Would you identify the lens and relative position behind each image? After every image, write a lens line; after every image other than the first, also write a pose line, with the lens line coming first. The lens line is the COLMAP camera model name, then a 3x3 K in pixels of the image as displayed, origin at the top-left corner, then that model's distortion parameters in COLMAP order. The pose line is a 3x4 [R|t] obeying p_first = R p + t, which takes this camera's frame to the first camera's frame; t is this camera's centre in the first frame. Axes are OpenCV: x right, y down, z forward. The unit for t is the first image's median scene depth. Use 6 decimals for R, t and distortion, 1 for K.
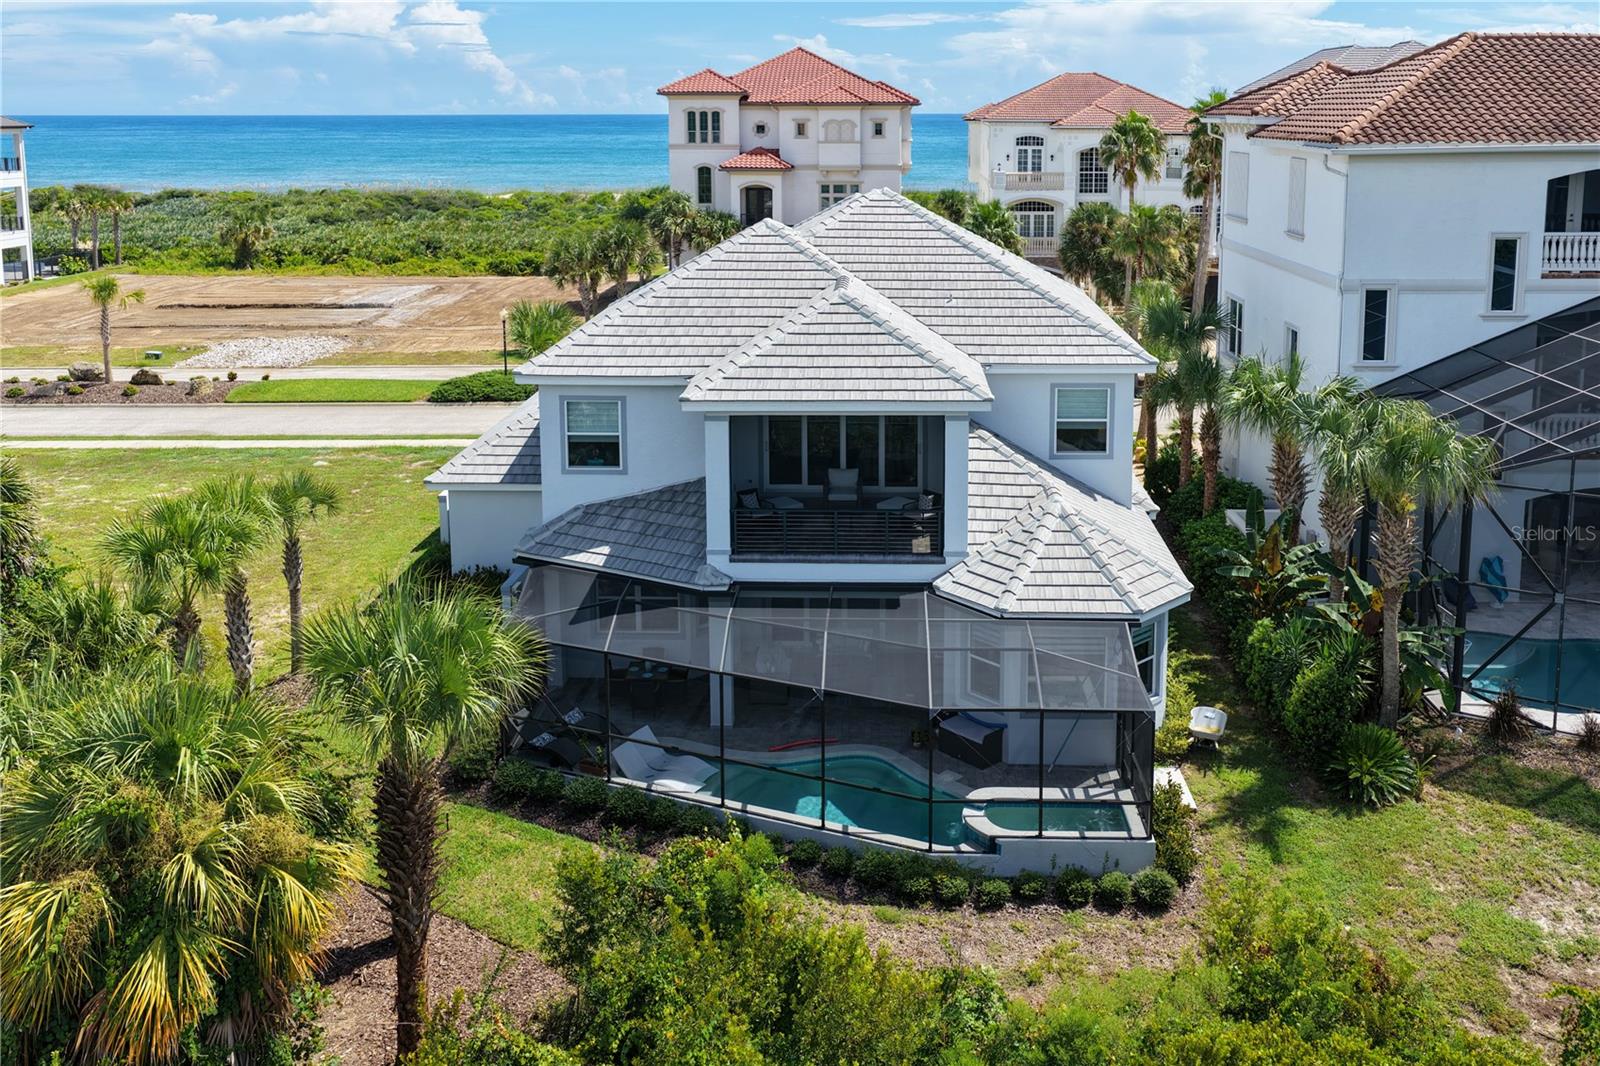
lens RADIAL K [[1361.1, 0, 797.8], [0, 1361.1, 427.5], [0, 0, 1]] dist [-0.006919, 0.011416]
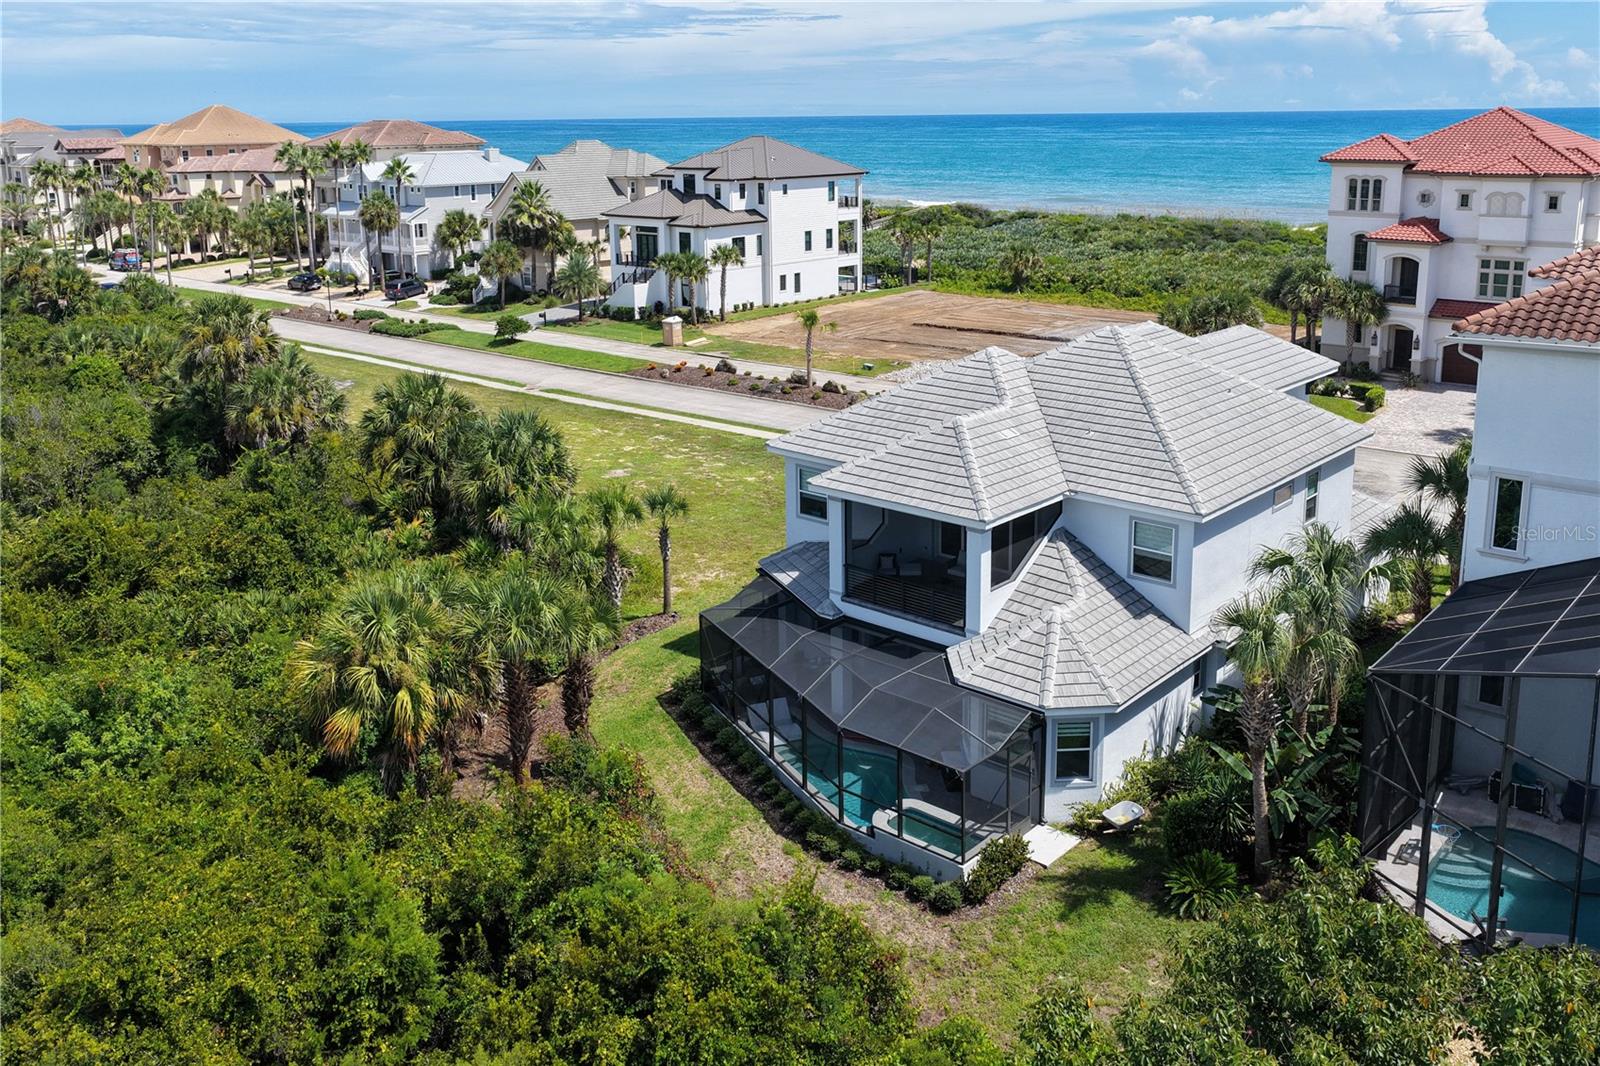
lens RADIAL K [[1324.9, 0, 800.8], [0, 1324.9, 563.9], [0, 0, 1]] dist [-0.014651, 0.039759]
pose [[0.764217, 0.199422, -0.613354, 0.268351], [-0.130162, 0.979117, 0.156167, -0.052581], [0.631688, -0.039510, 0.774215, -0.031106]]
